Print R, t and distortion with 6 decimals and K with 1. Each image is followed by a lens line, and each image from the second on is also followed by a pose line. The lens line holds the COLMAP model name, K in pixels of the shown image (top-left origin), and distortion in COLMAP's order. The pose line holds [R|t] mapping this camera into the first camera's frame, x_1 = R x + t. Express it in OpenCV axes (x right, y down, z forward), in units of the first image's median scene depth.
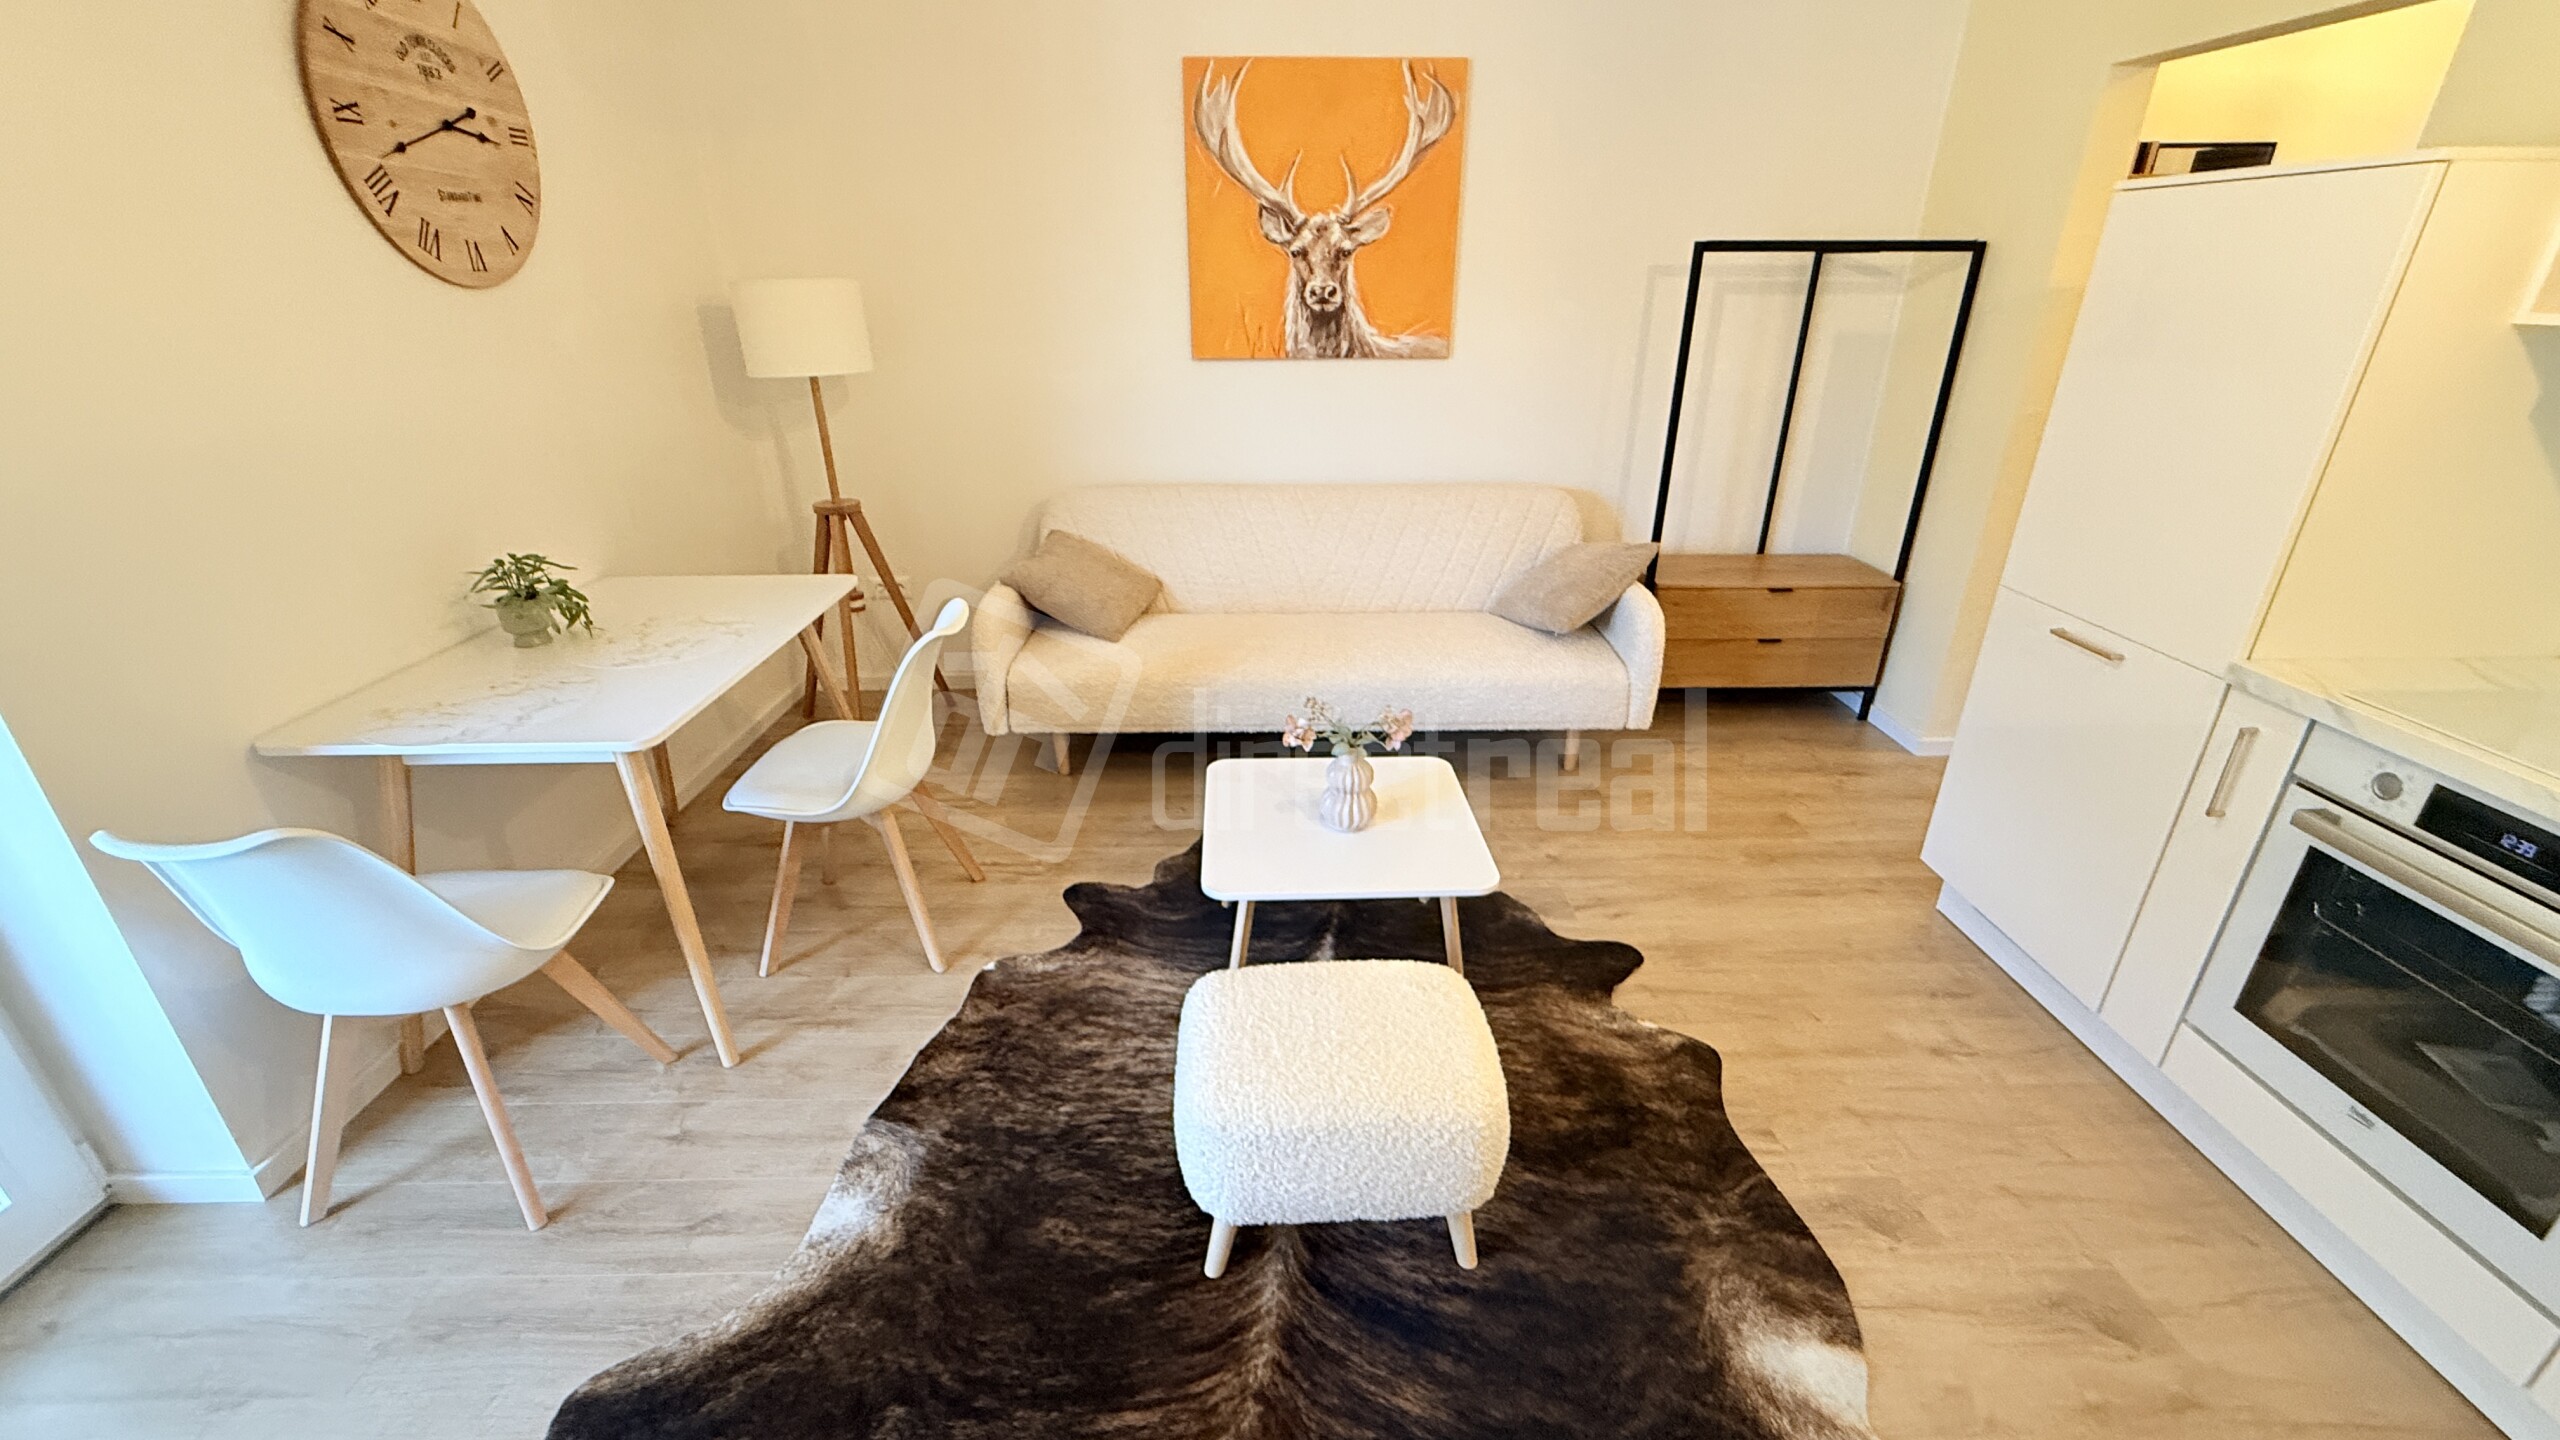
lens RADIAL K [[1021.4, 0, 1272.9], [0, 1021.4, 723.3], [0, 0, 1]] dist [-0.000270, 0.000172]
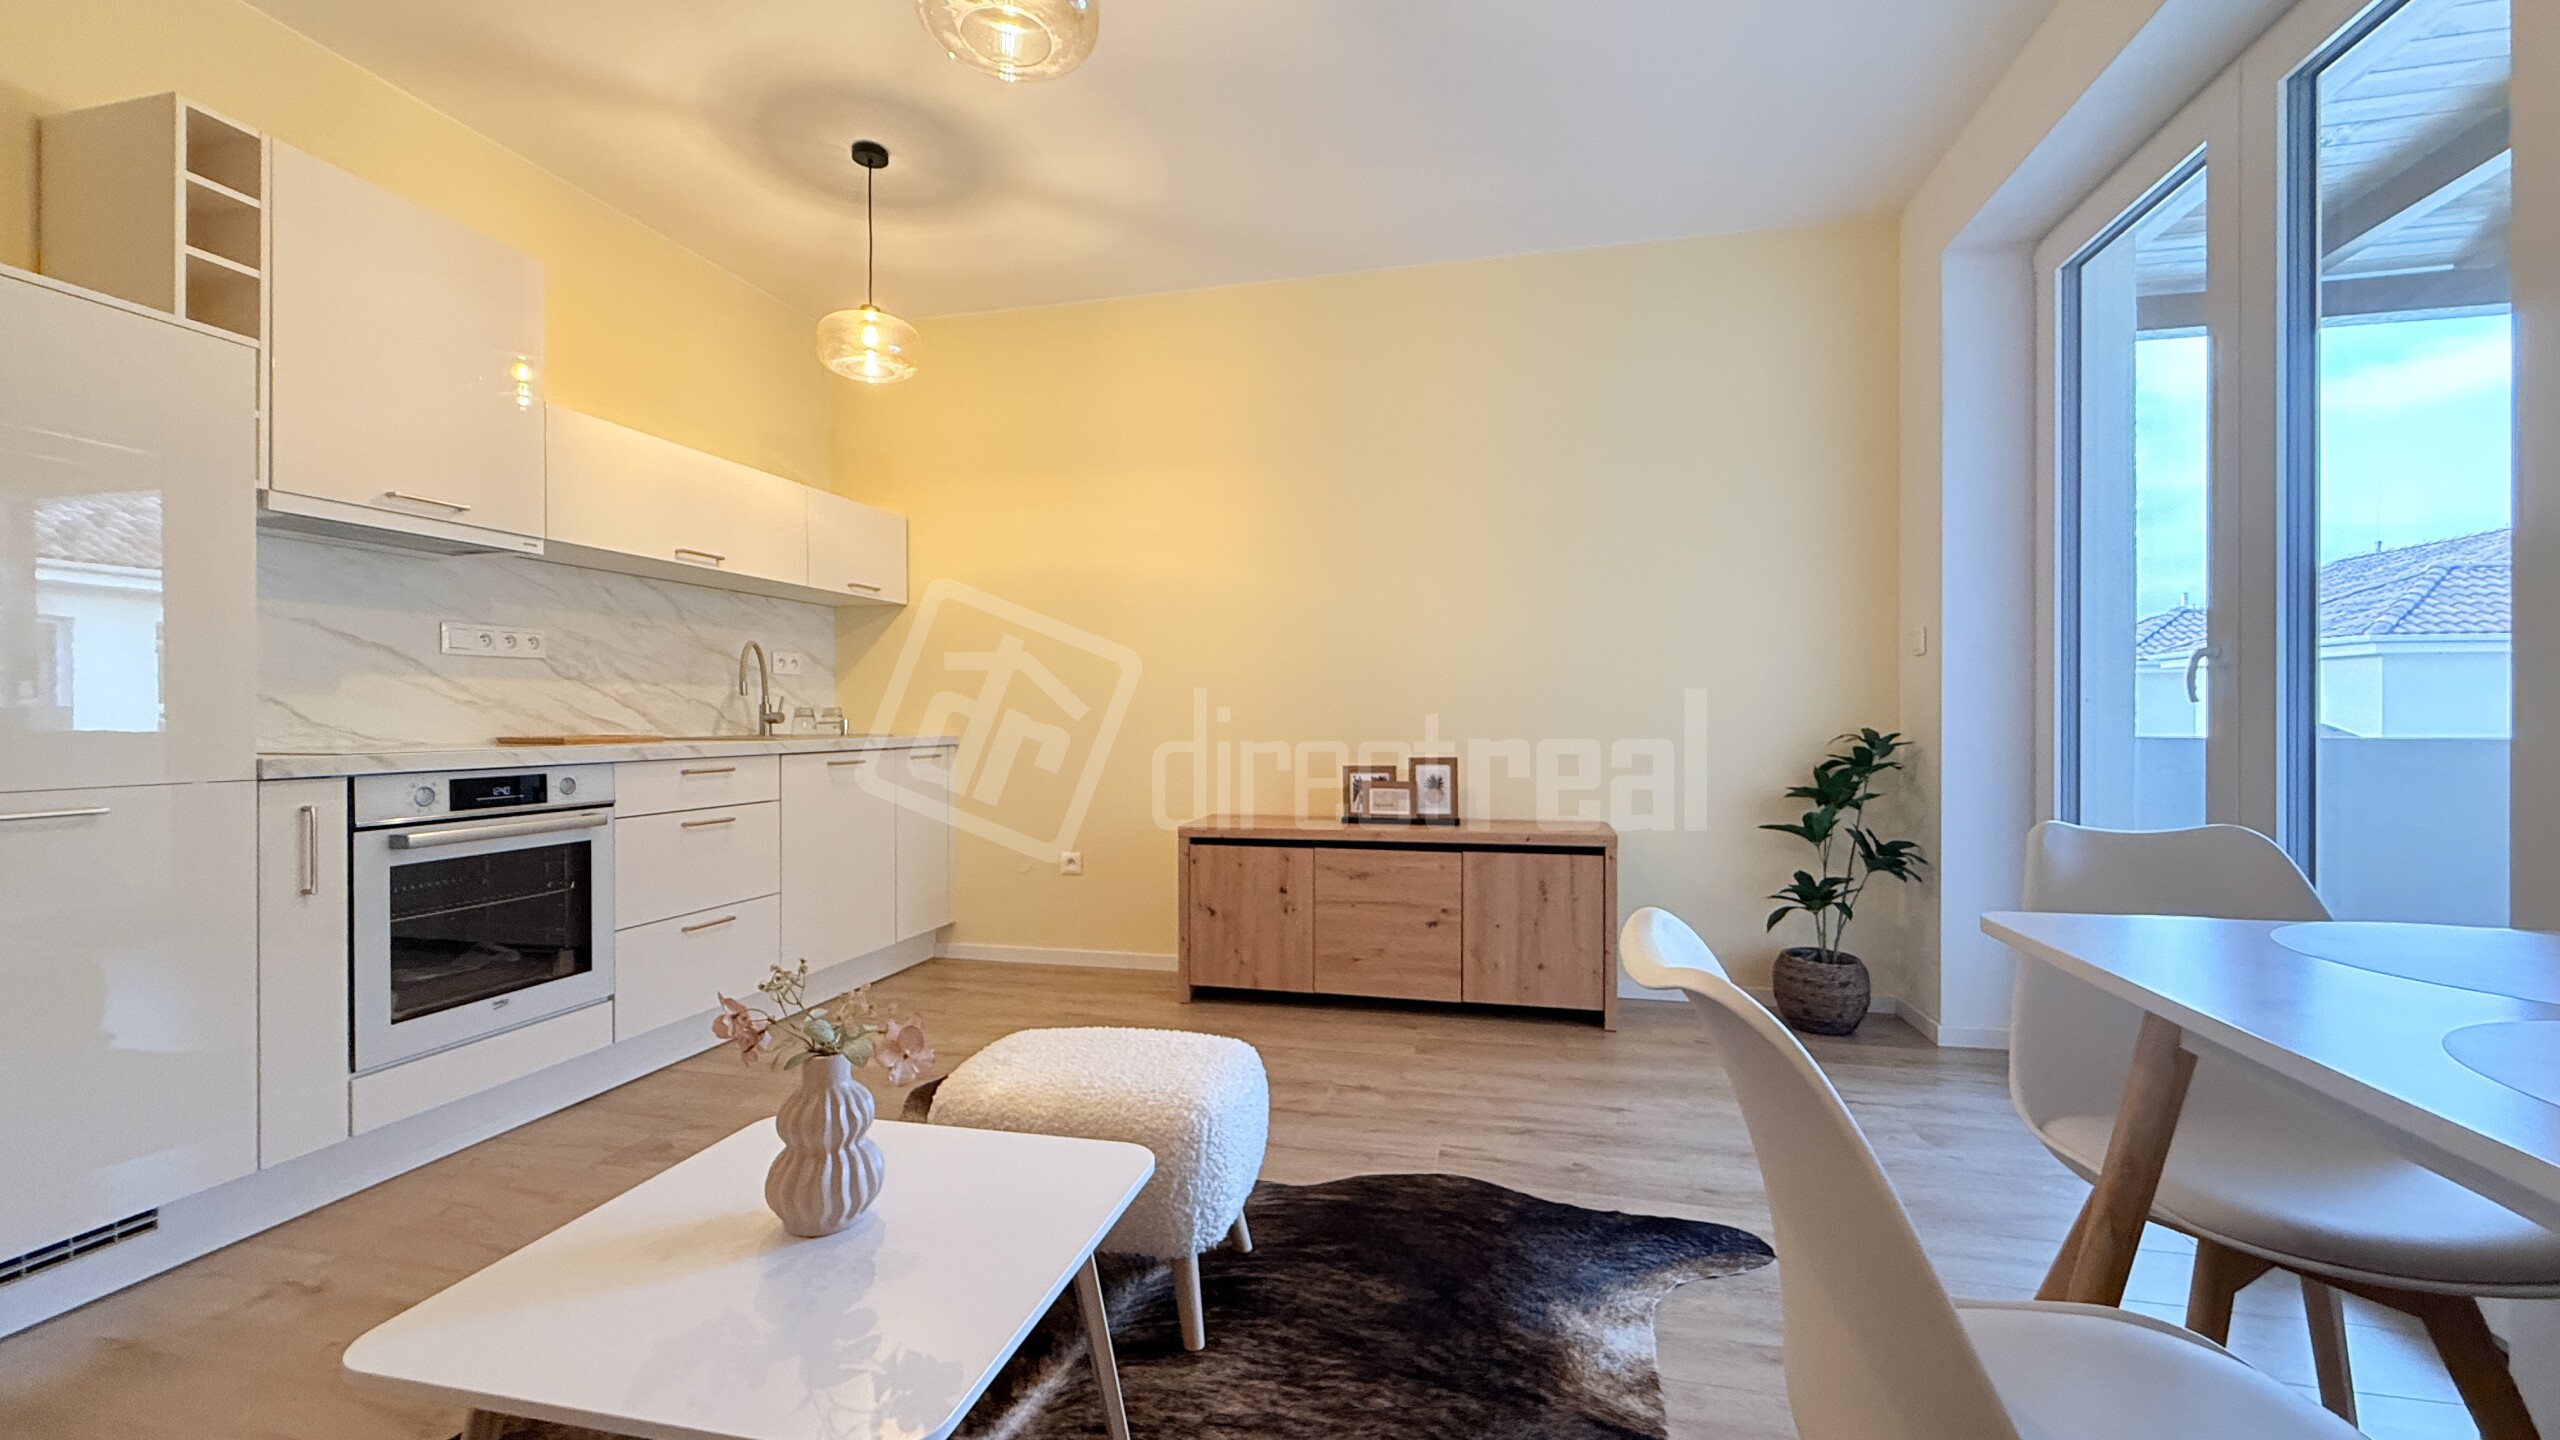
lens RADIAL K [[1021.4, 0, 1272.9], [0, 1021.4, 723.3], [0, 0, 1]] dist [-0.000270, 0.000172]
pose [[-0.966906, 0.000918, 0.255130, -0.379109], [0.104936, 0.912924, 0.394408, -0.427750], [-0.232552, 0.408128, -0.882809, 1.771113]]
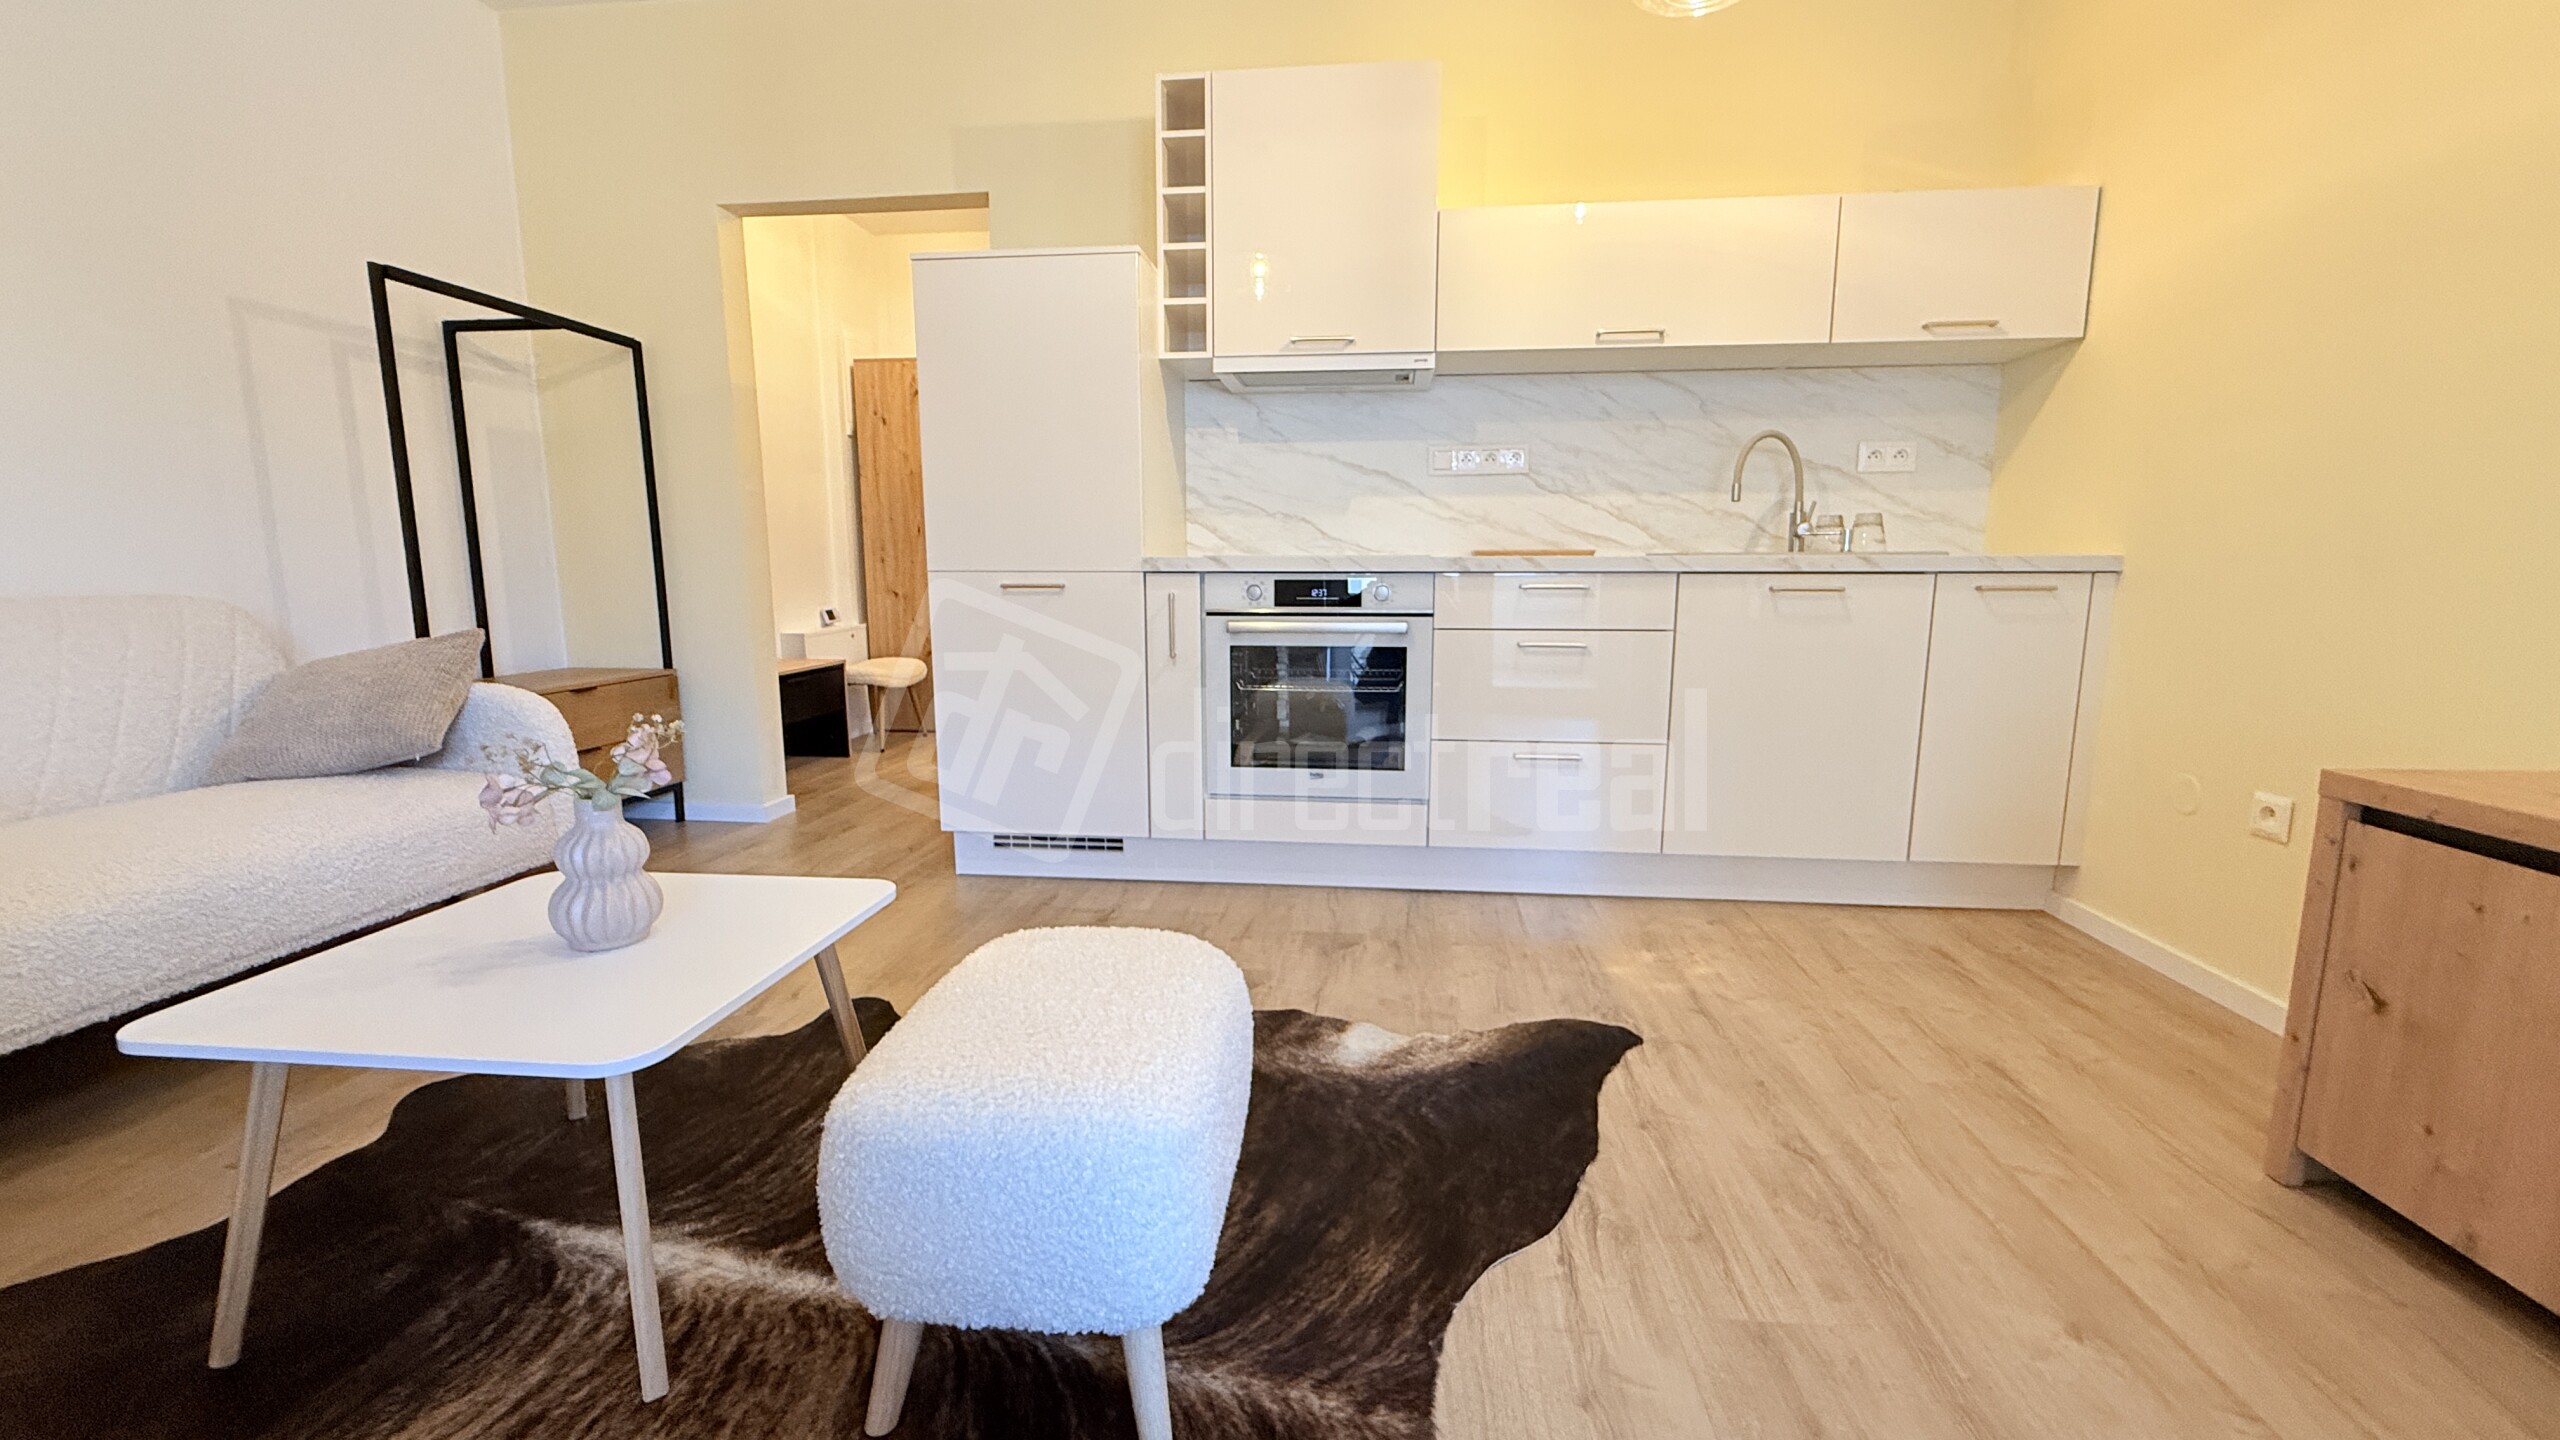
lens RADIAL K [[1021.4, 0, 1272.9], [0, 1021.4, 723.3], [0, 0, 1]] dist [-0.000270, 0.000172]
pose [[0.130634, -0.153324, 0.979503, -0.599405], [0.399283, 0.912441, 0.089575, 0.111704], [-0.907473, 0.379398, 0.180415, 0.675760]]
